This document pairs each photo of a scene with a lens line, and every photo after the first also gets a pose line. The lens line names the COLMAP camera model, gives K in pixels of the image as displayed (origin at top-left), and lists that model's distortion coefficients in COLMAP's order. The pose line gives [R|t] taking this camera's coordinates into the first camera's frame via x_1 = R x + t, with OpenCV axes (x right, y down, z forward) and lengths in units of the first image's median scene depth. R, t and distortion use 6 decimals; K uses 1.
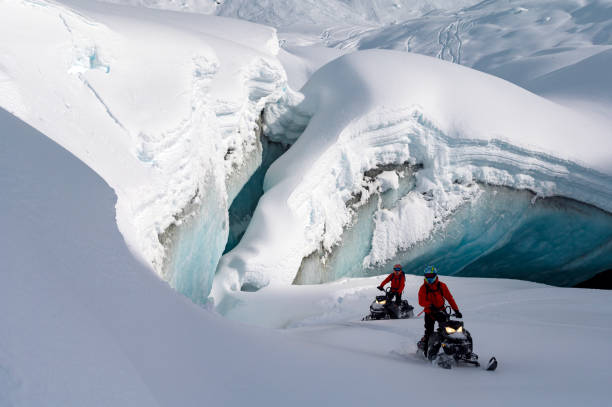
lens RADIAL K [[1081.7, 0, 299.6], [0, 1081.7, 199.9], [0, 0, 1]] dist [0.031988, 0.000000]
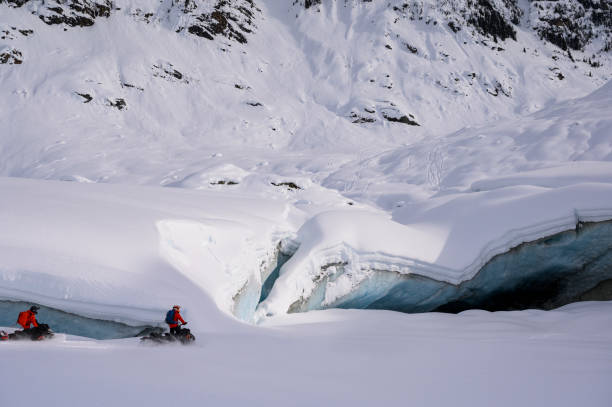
lens RADIAL K [[1081.7, 0, 311.1], [0, 1081.7, 206.5], [0, 0, 1]] dist [0.031988, 0.000000]
pose [[0.994167, -0.025475, -0.104803, 0.291914], [0.023142, 0.999458, -0.023426, -0.104096], [0.105343, 0.020864, 0.994217, -1.411663]]
